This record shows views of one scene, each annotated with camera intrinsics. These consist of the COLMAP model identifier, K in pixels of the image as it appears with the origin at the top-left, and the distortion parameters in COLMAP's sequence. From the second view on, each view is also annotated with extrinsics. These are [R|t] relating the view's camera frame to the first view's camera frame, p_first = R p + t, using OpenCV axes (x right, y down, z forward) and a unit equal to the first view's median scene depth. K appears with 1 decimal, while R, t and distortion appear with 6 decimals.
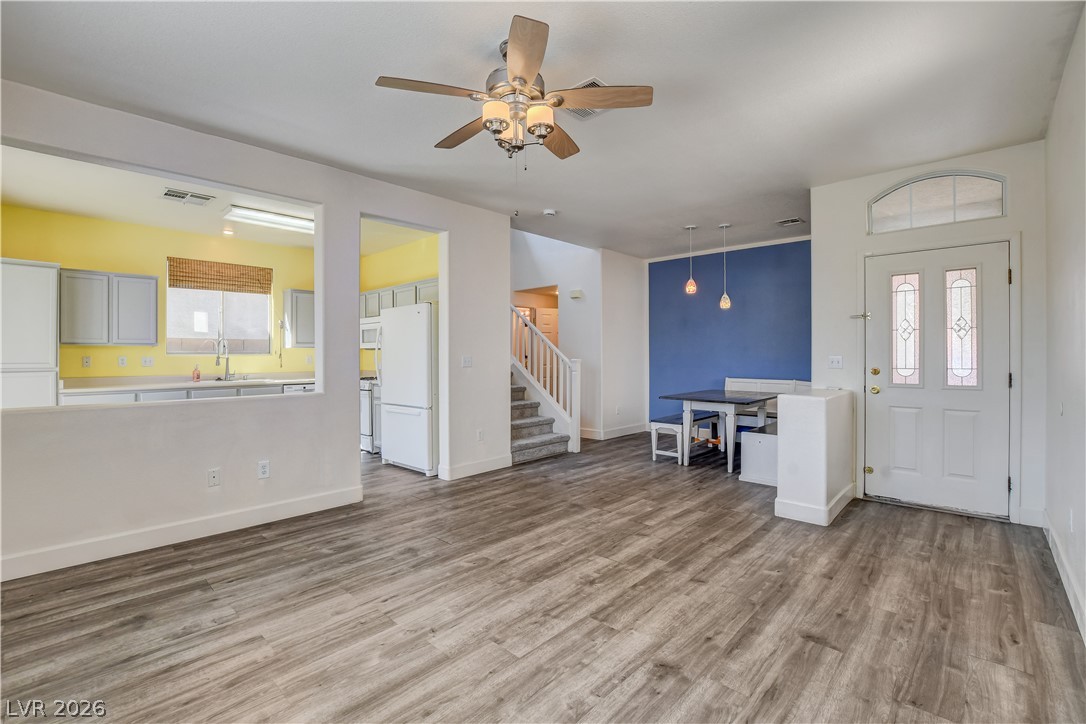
lens RADIAL K [[476.2, 0, 525.1], [0, 476.2, 364.0], [0, 0, 1]] dist [-0.016748, 0.003753]
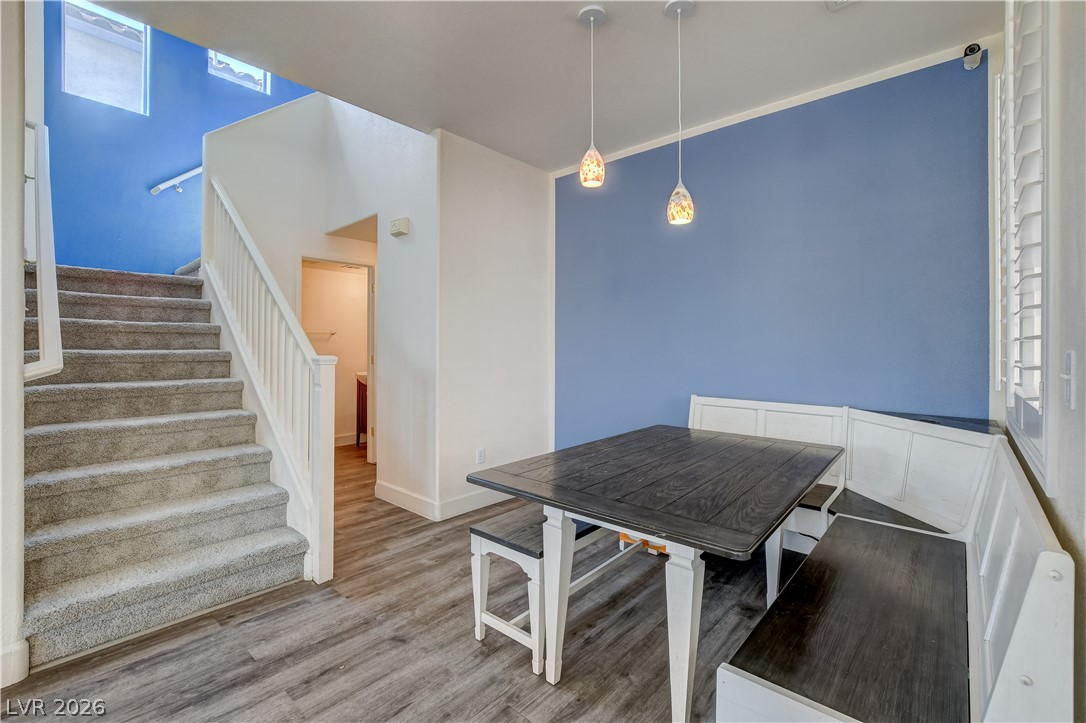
lens RADIAL K [[476.2, 0, 530.1], [0, 476.2, 351.4], [0, 0, 1]] dist [-0.016748, 0.003753]
pose [[0.999357, 0.006250, 0.035313, 0.357797], [-0.005670, 0.999848, -0.016511, -0.008901], [-0.035411, 0.016300, 0.999240, 0.774003]]
